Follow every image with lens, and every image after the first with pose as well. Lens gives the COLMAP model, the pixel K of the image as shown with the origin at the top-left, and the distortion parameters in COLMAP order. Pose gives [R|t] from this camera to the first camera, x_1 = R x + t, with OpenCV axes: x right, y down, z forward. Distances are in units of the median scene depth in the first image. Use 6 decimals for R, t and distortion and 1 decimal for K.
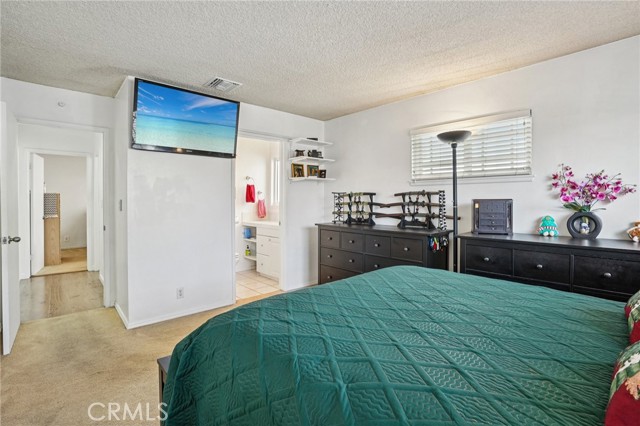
lens RADIAL K [[300.3, 0, 320.6], [0, 300.3, 204.8], [0, 0, 1]] dist [-0.064200, 0.025073]
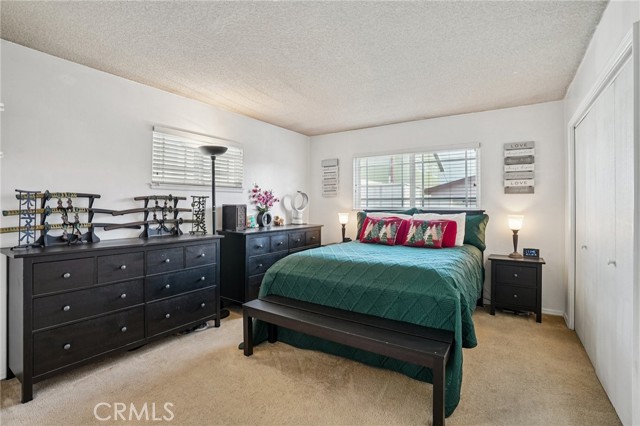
lens RADIAL K [[300.3, 0, 320.6], [0, 300.3, 204.8], [0, 0, 1]] dist [-0.064200, 0.025073]
pose [[-0.234000, 0.003285, 0.972231, -0.624347], [0.015819, 0.999875, 0.000428, -0.009396], [-0.972108, 0.015480, -0.234022, 0.704518]]
